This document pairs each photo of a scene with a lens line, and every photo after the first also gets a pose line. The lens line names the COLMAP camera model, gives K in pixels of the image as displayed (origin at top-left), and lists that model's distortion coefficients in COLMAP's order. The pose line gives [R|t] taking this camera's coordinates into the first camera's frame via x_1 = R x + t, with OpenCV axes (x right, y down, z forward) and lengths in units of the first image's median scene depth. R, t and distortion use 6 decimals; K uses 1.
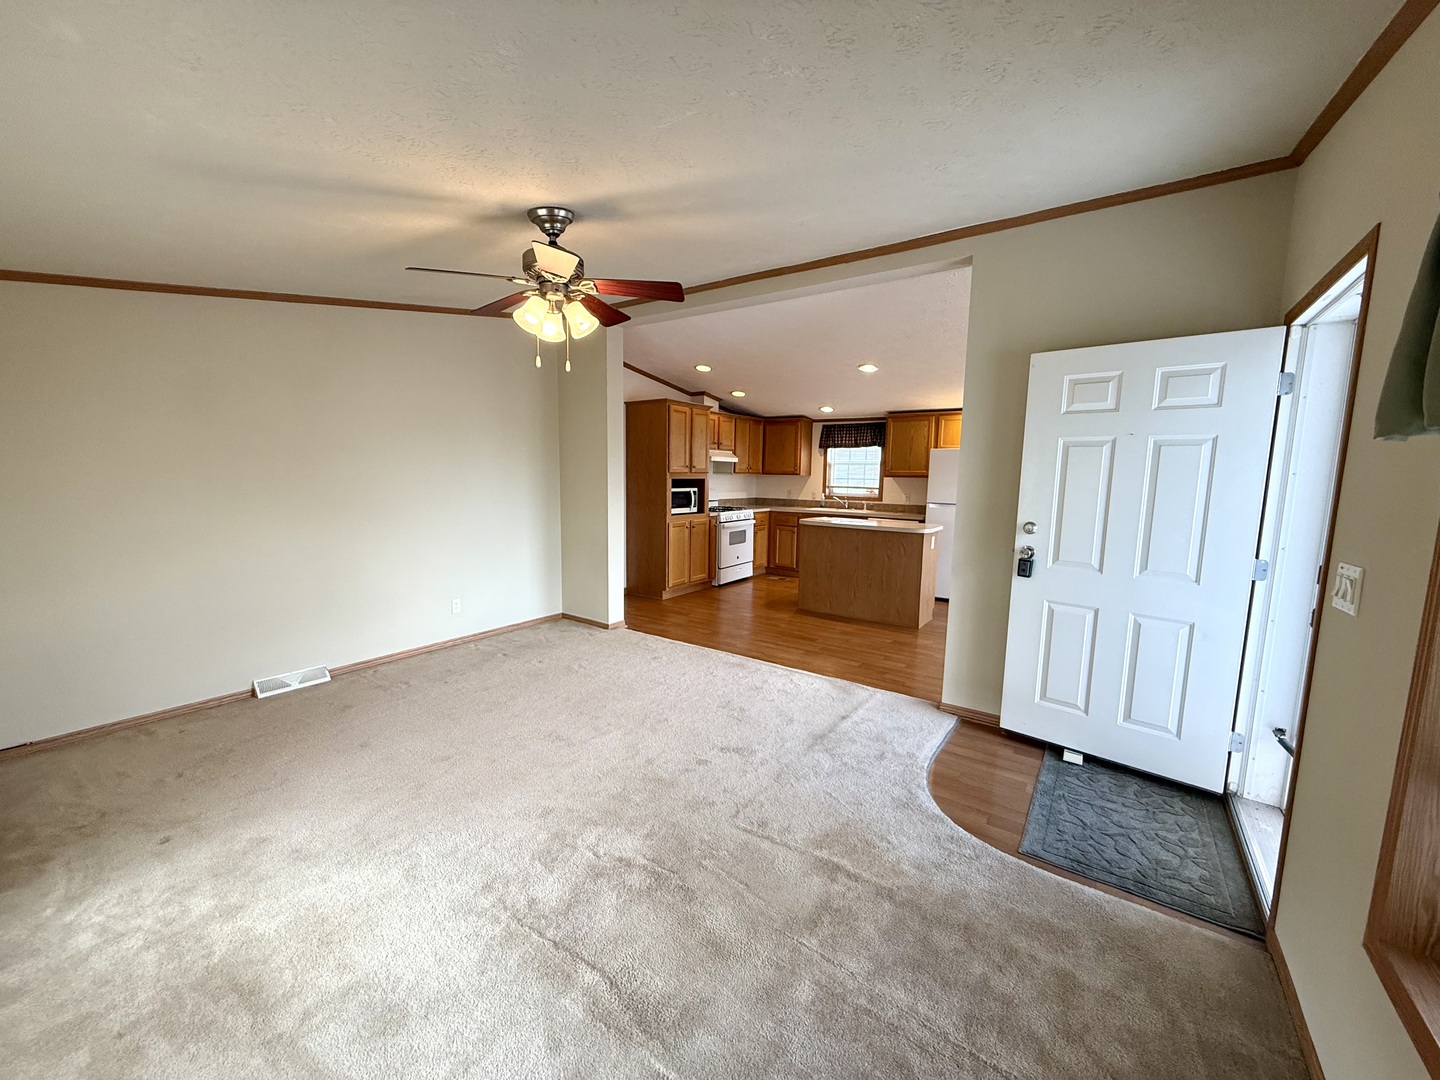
lens RADIAL K [[571.7, 0, 715.3], [0, 571.7, 539.9], [0, 0, 1]] dist [-0.001450, 0.000033]
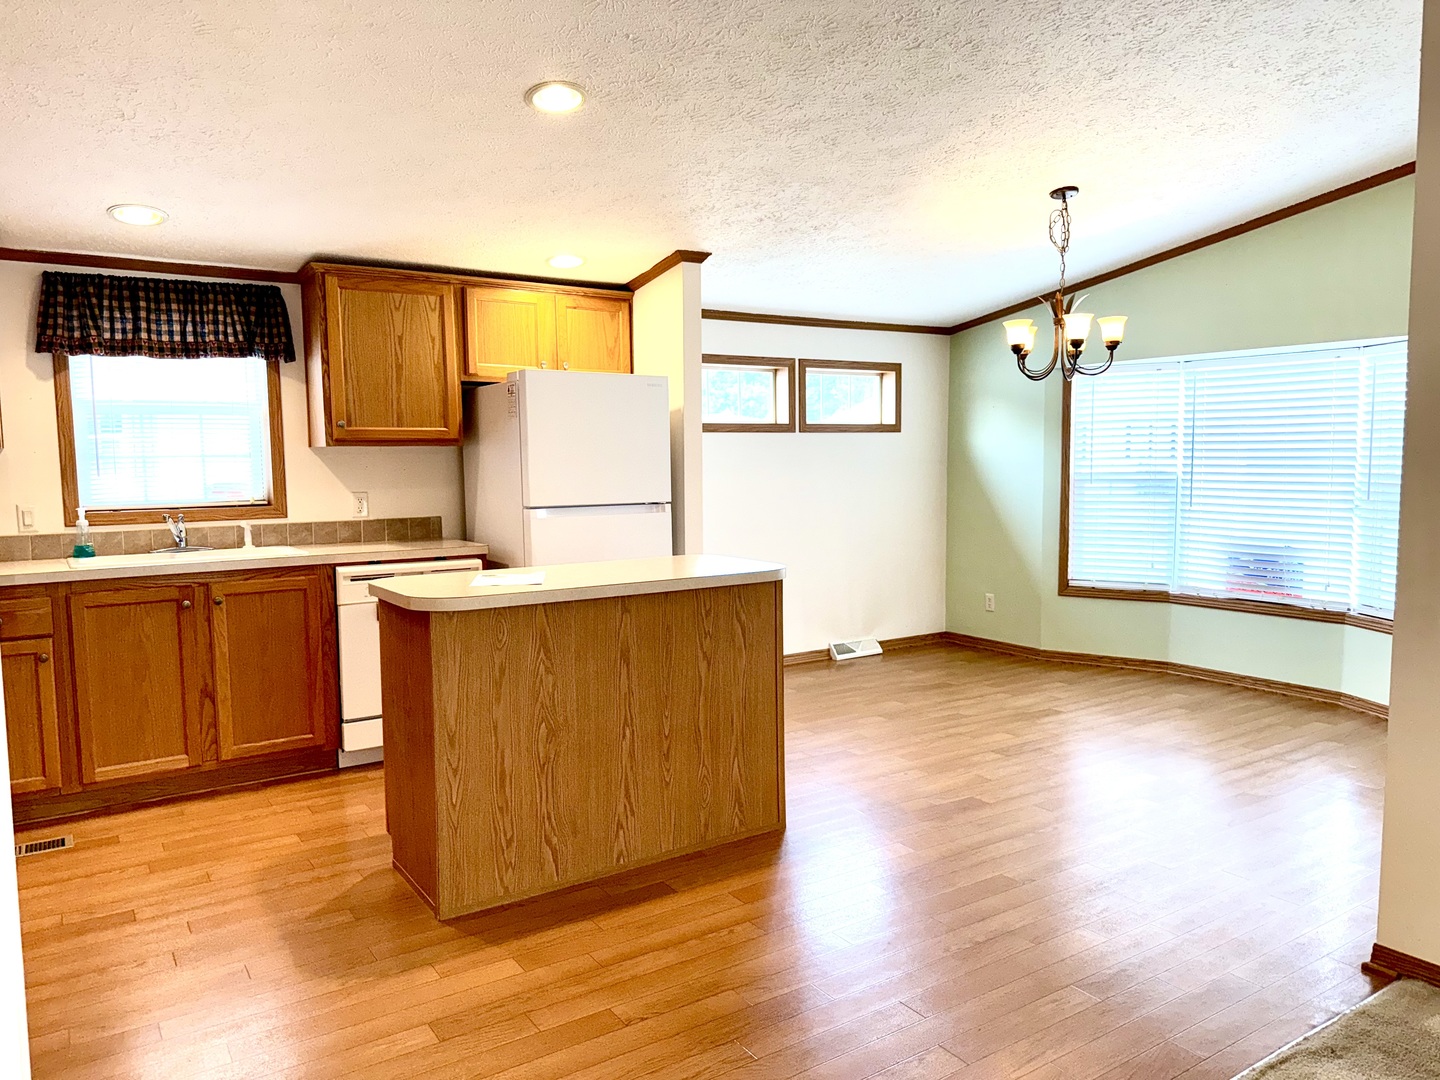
lens RADIAL K [[1001.6, 0, 716.2], [0, 1001.6, 544.8], [0, 0, 1]] dist [0.153804, -0.334851]
pose [[0.359334, -0.105441, 0.927233, -0.215430], [0.128712, 0.989700, 0.062665, -0.063742], [-0.924290, 0.096828, 0.369204, 0.610995]]
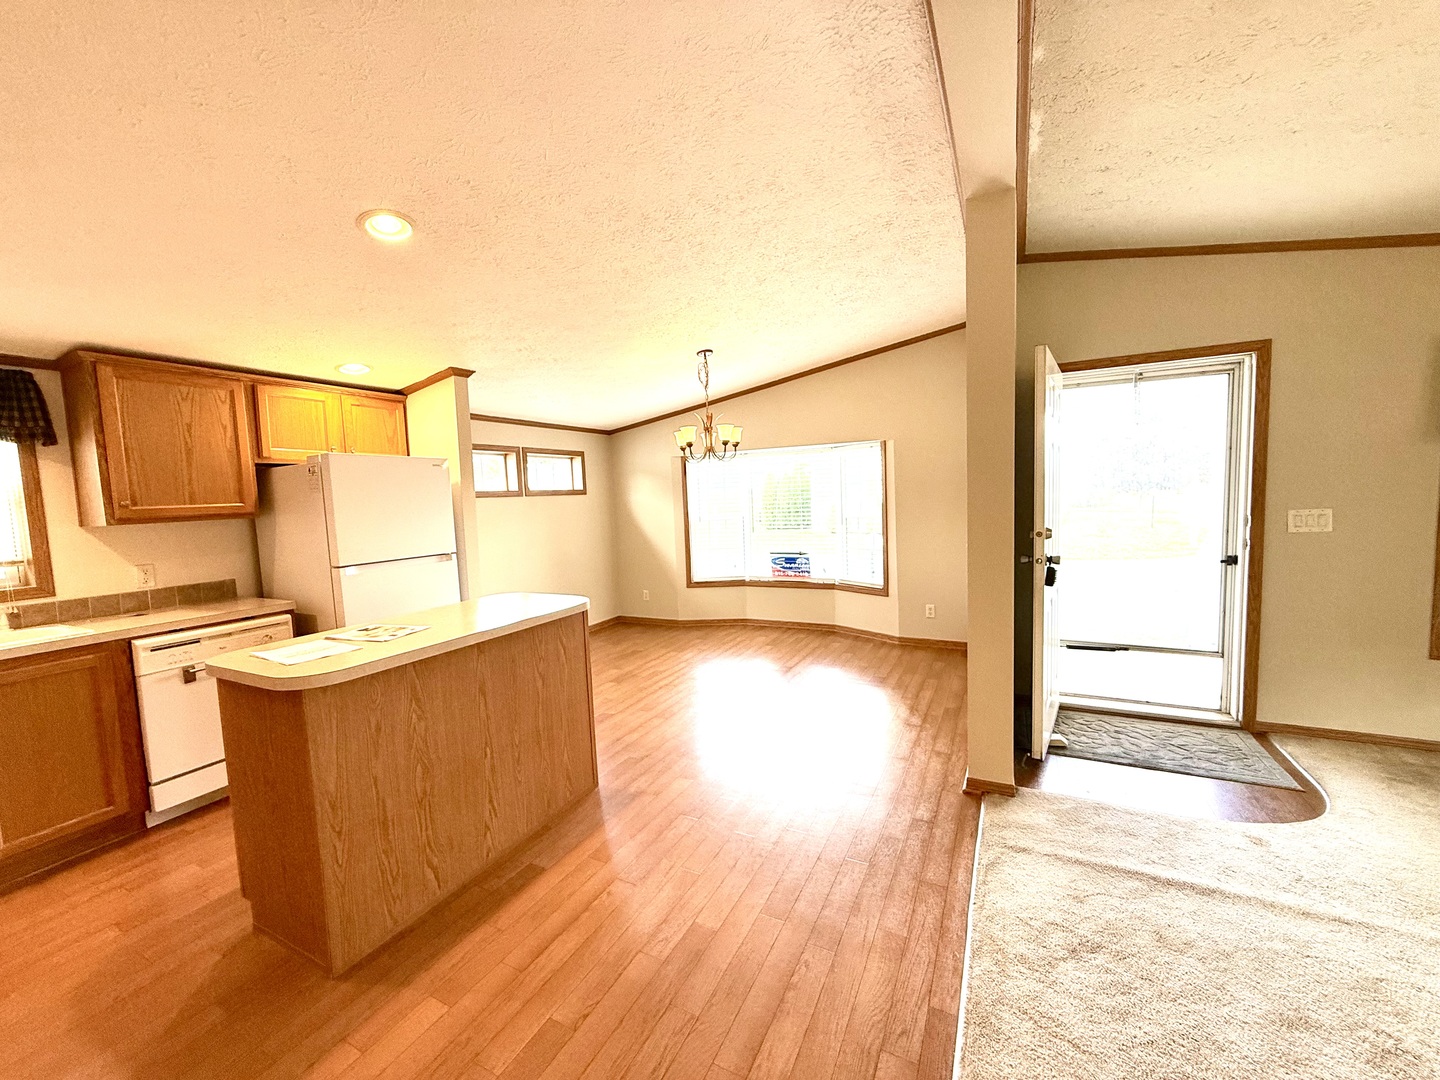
lens RADIAL K [[571.7, 0, 715.3], [0, 571.7, 539.9], [0, 0, 1]] dist [-0.001450, 0.000033]
pose [[-0.139057, -0.090844, 0.986109, -0.129825], [0.155640, 0.981403, 0.112358, -0.088118], [-0.977977, 0.169102, -0.122332, 0.726600]]
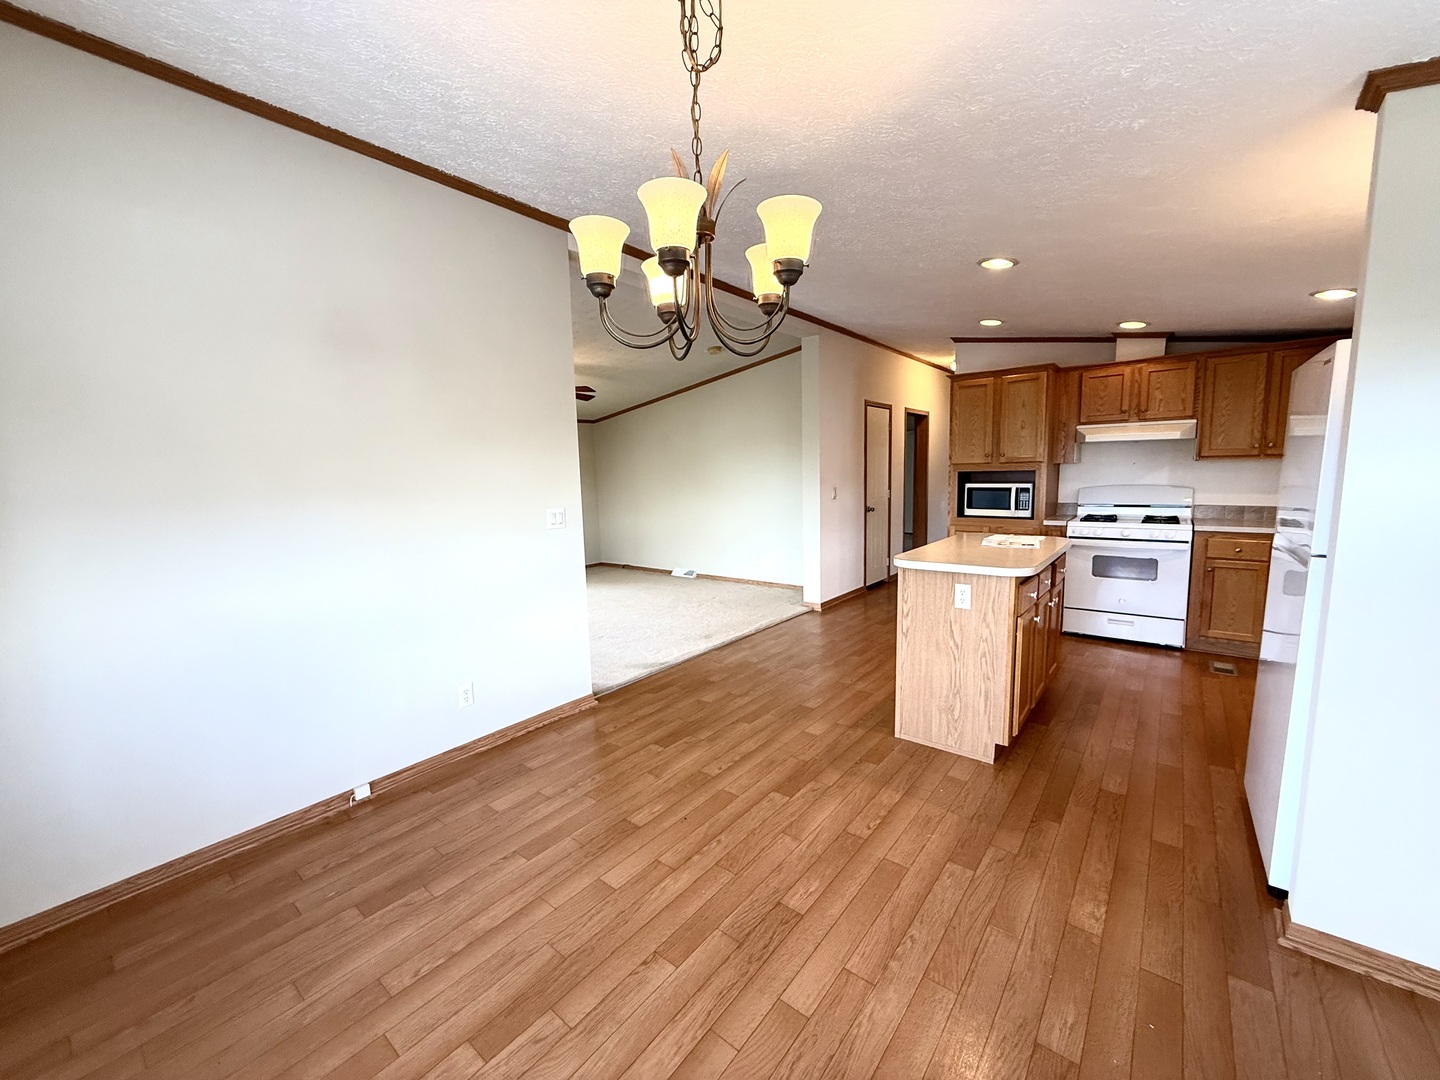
lens RADIAL K [[573.5, 0, 720.0], [0, 573.5, 540.0], [0, 0, 1]] dist [0.001075, 0.000495]
pose [[-0.058166, 0.103496, -0.992928, 0.712378], [-0.098253, 0.989189, 0.108862, -0.061675], [0.993460, 0.103890, -0.047369, 0.661315]]
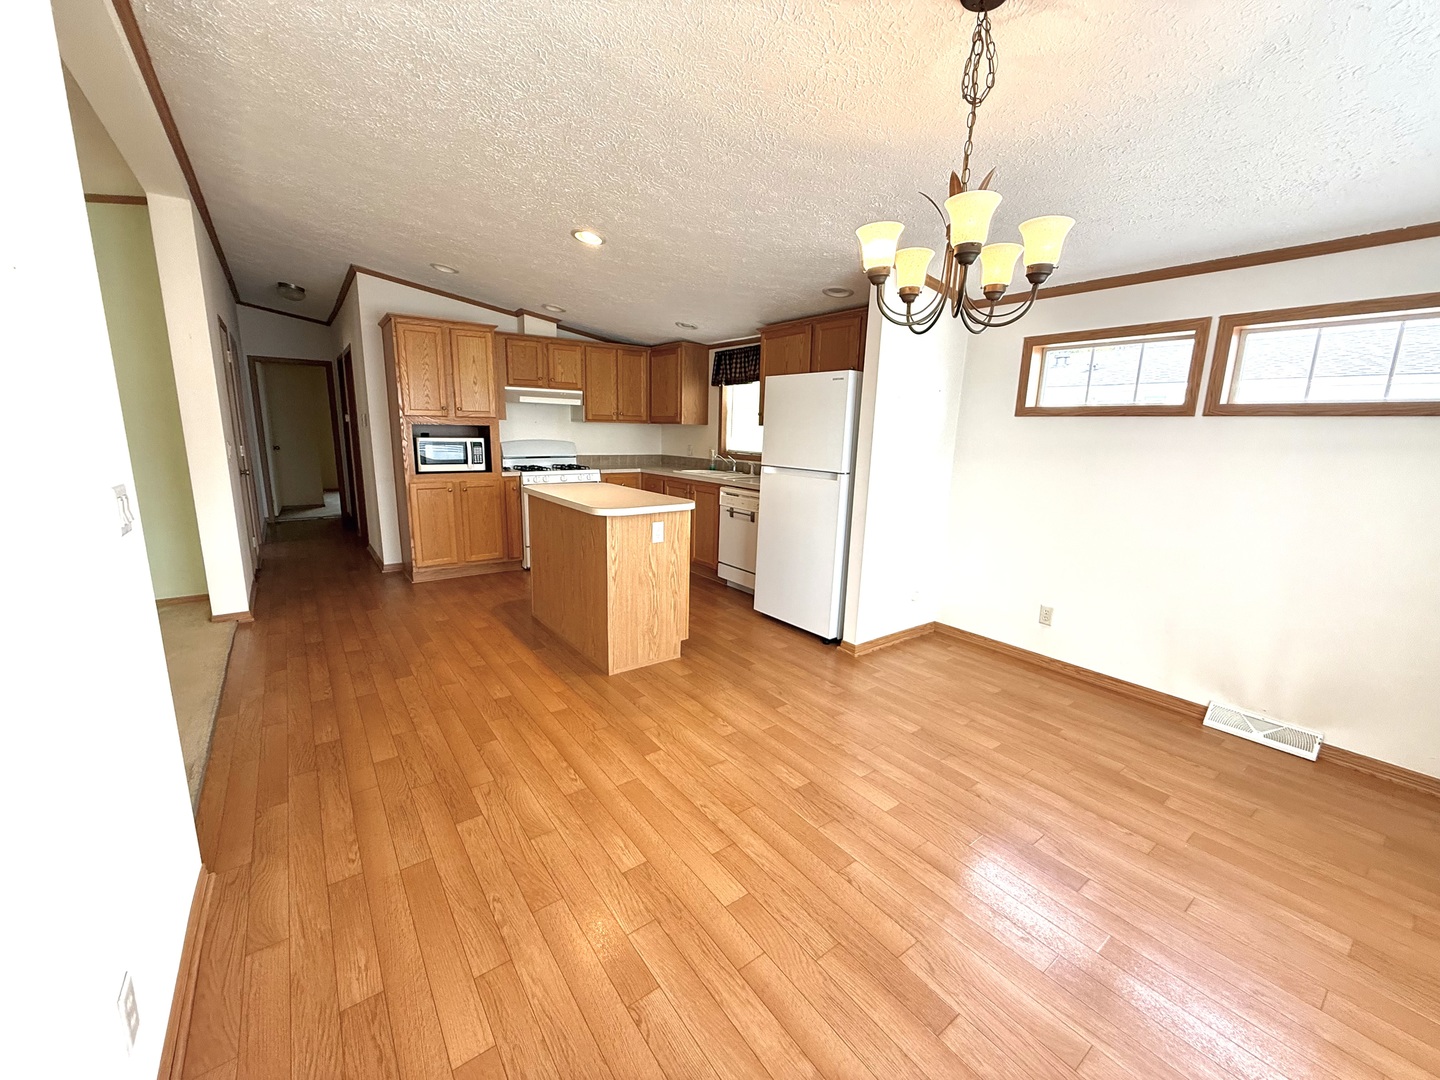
lens RADIAL K [[571.7, 0, 715.3], [0, 571.7, 539.9], [0, 0, 1]] dist [-0.001450, 0.000033]
pose [[0.950055, 0.062811, -0.305696, 0.501156], [-0.041152, 0.996197, 0.076795, -0.028114], [0.309357, -0.060379, 0.949027, 0.375563]]
